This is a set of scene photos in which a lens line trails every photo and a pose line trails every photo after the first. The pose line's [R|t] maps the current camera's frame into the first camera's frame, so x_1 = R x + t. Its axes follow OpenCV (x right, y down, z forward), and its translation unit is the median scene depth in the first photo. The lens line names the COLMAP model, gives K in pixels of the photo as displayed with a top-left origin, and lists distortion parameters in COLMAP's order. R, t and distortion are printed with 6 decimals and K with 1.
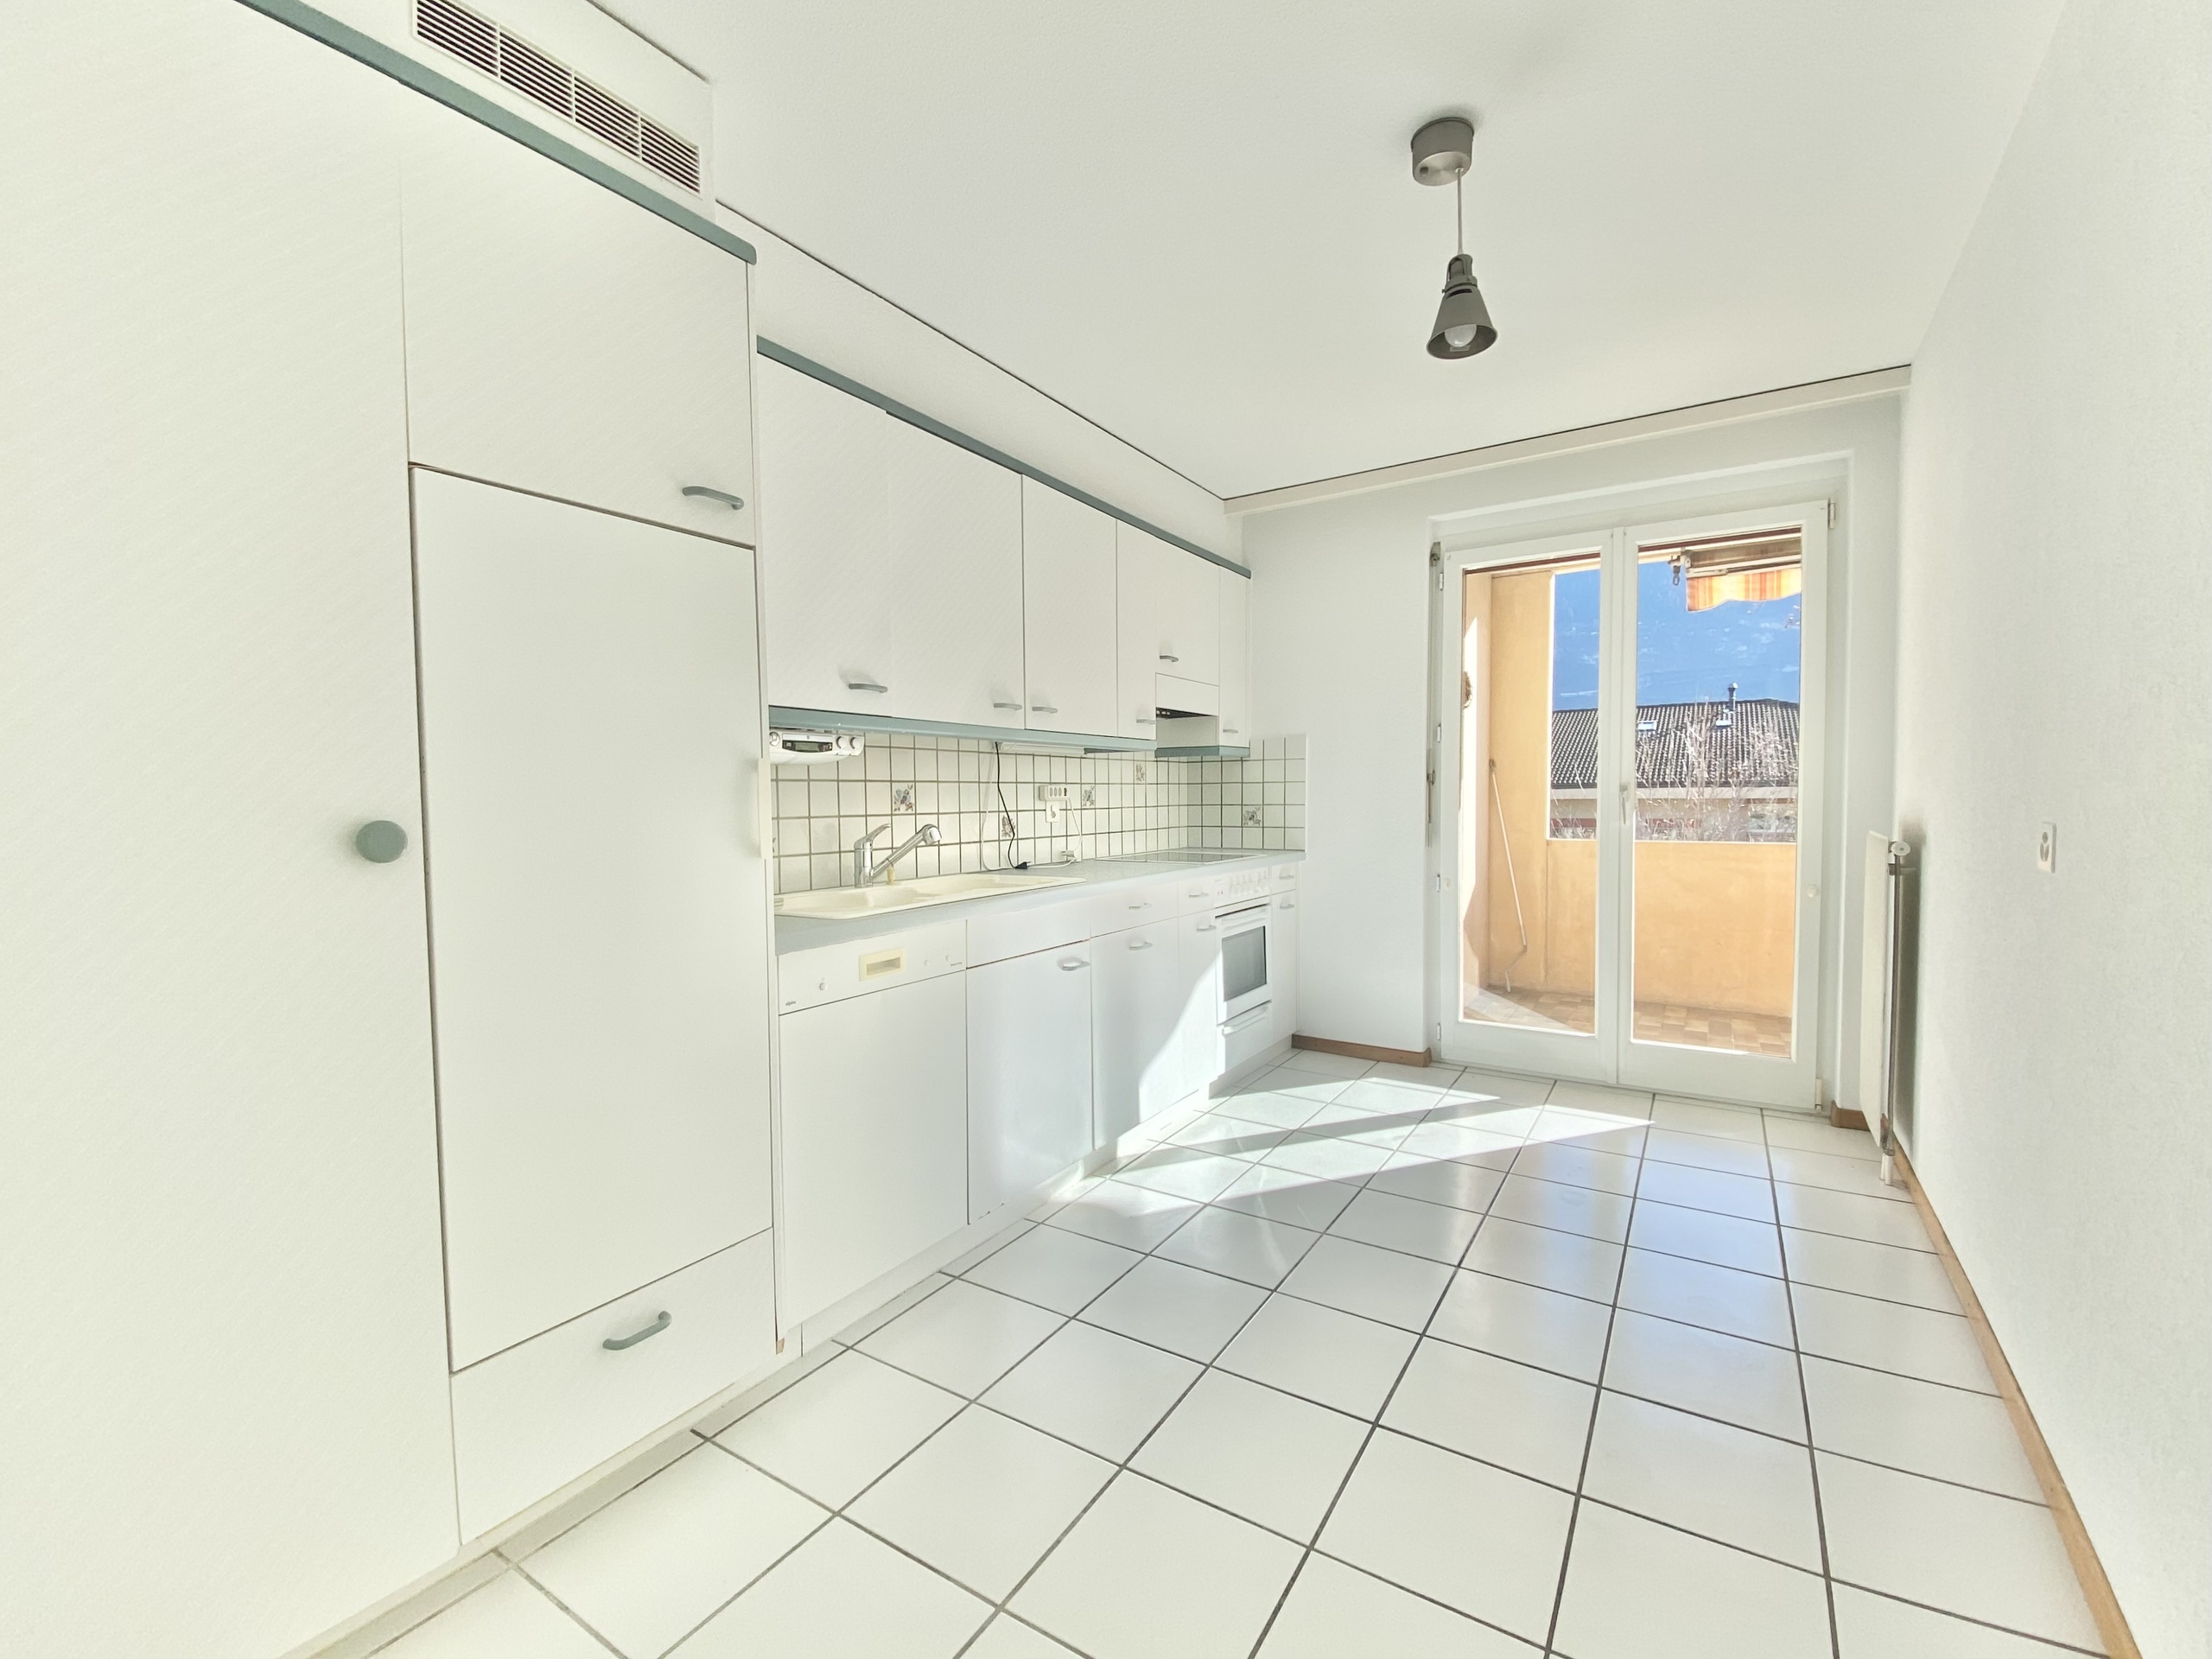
lens RADIAL K [[946.3, 0, 1074.3], [0, 946.3, 837.8], [0, 0, 1]] dist [0.000181, -0.016270]
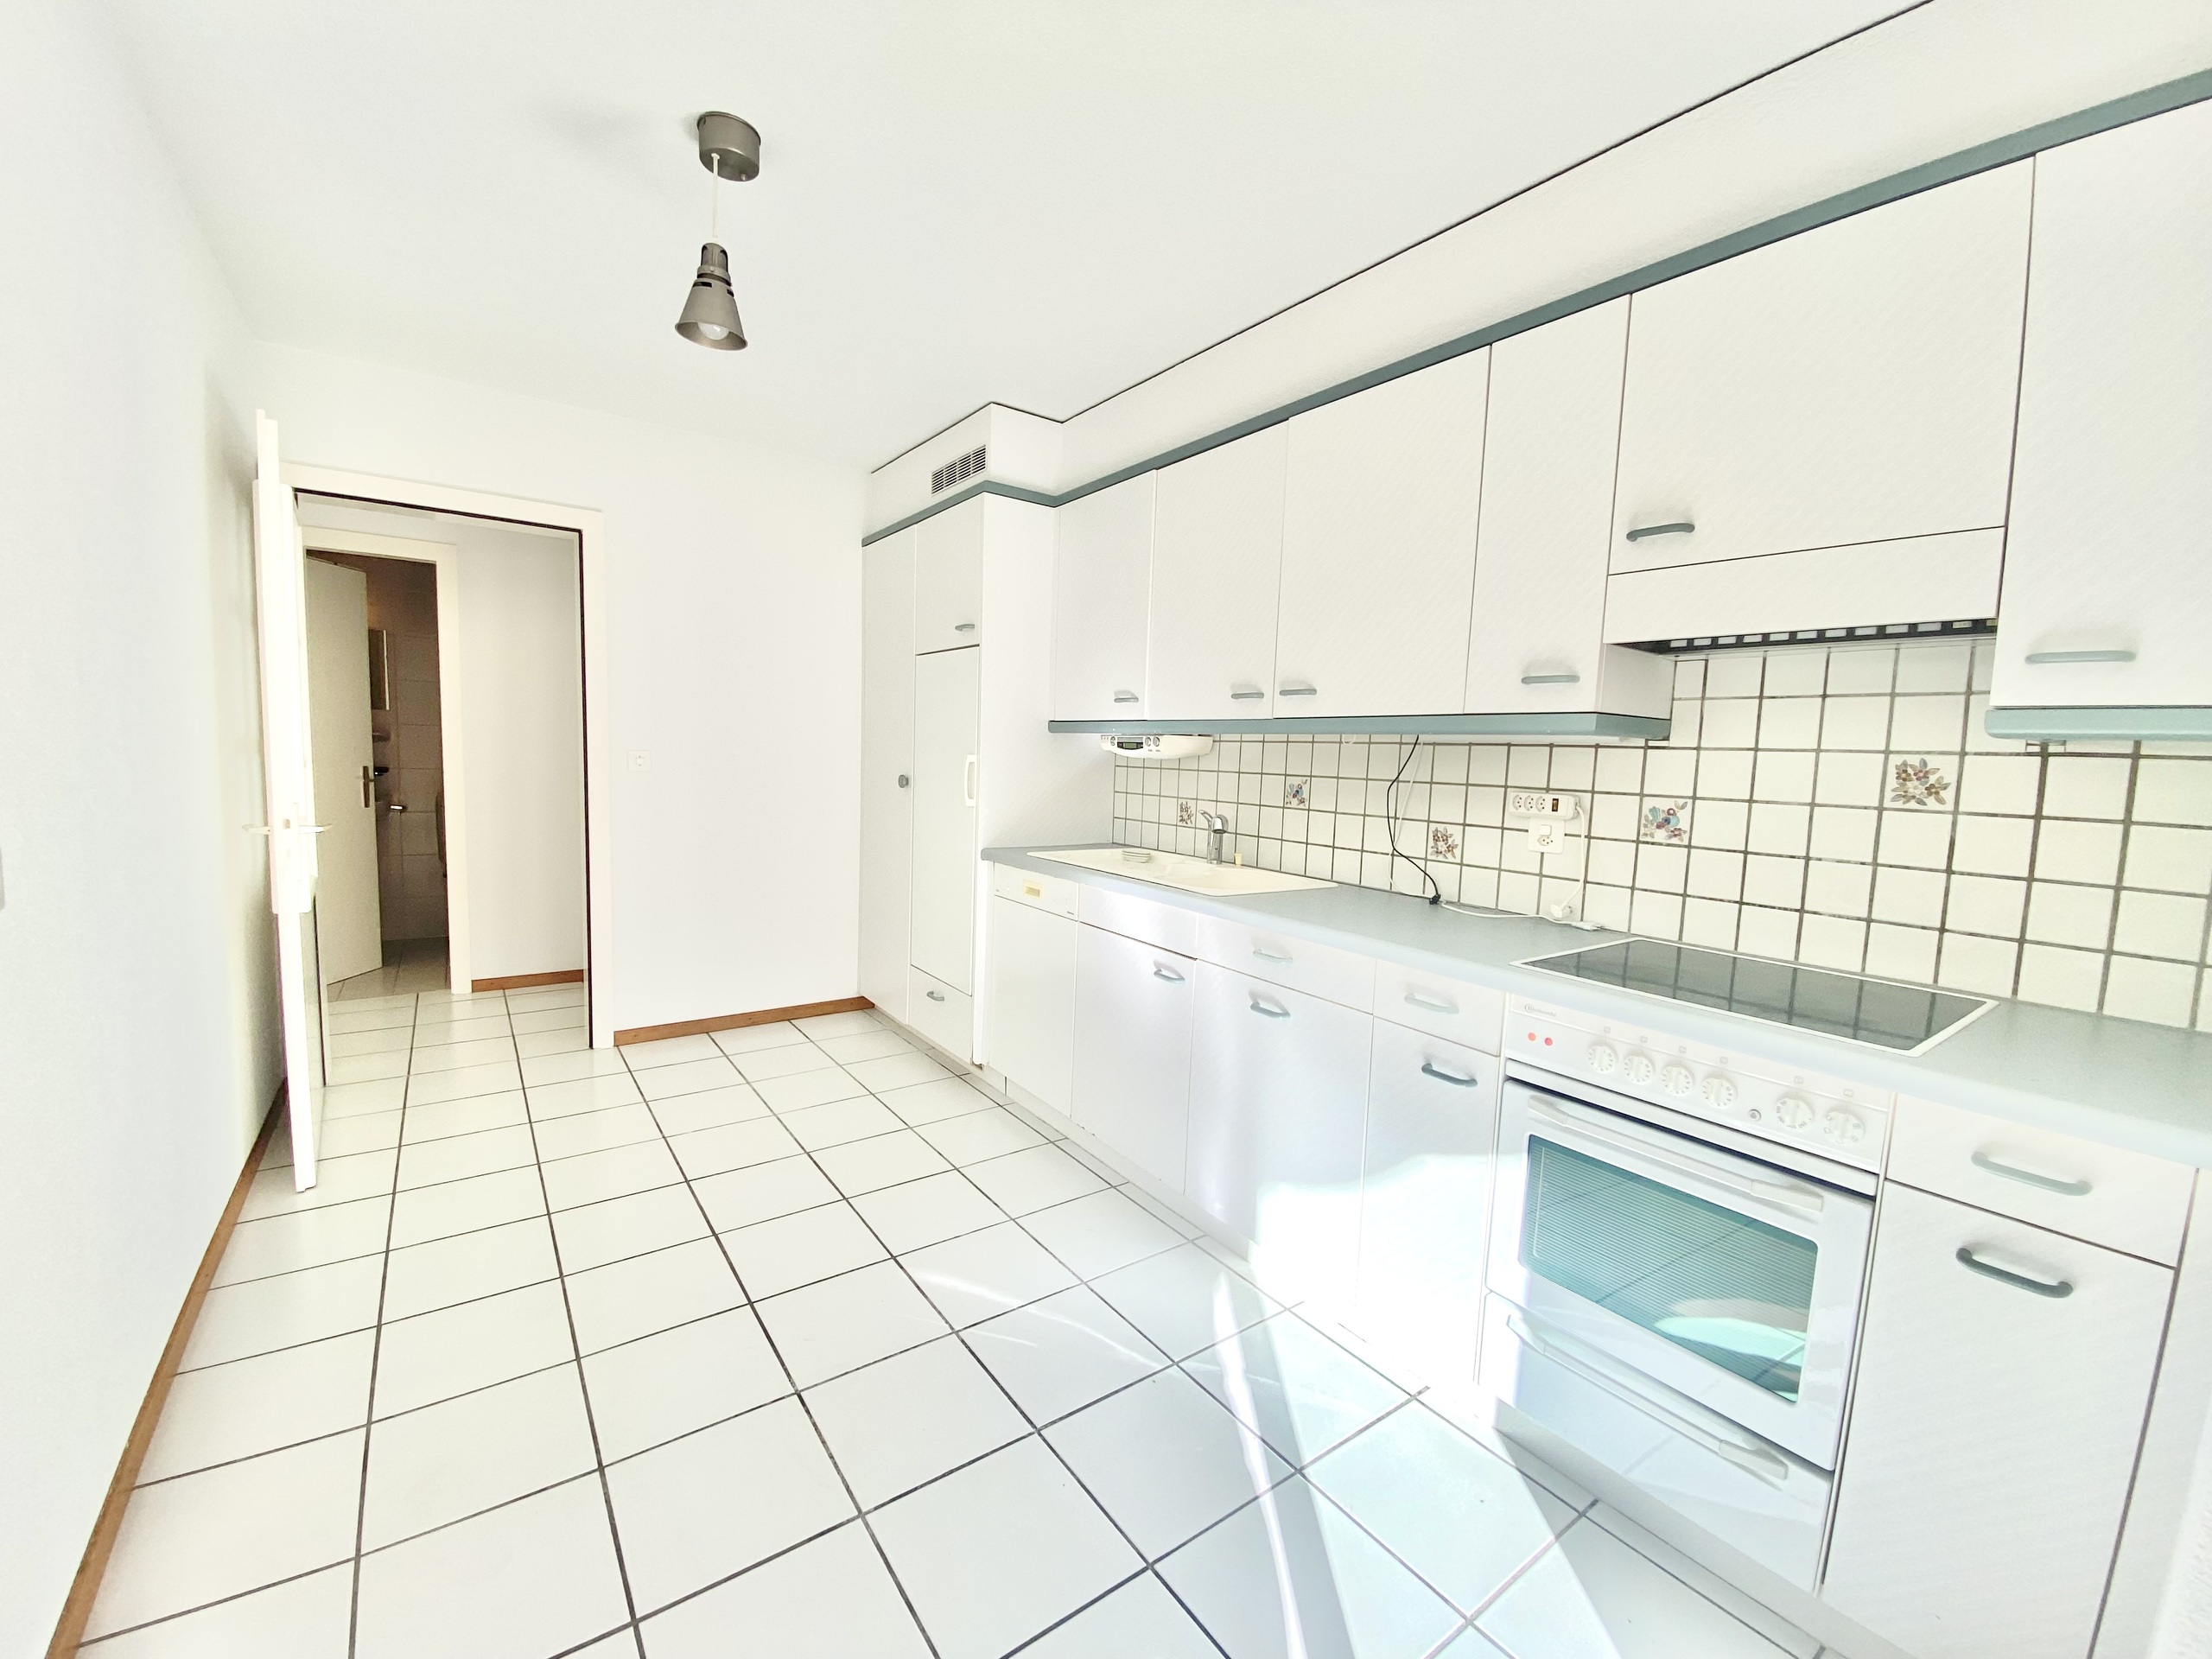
lens RADIAL K [[873.7, 0, 1106.0], [0, 873.7, 829.5], [0, 0, 1]] dist [-0.081567, -0.000038]
pose [[-0.383344, 0.075330, -0.920529, 0.719886], [-0.070442, 0.991381, 0.110463, -0.087517], [0.920915, 0.107189, -0.374734, 1.128991]]
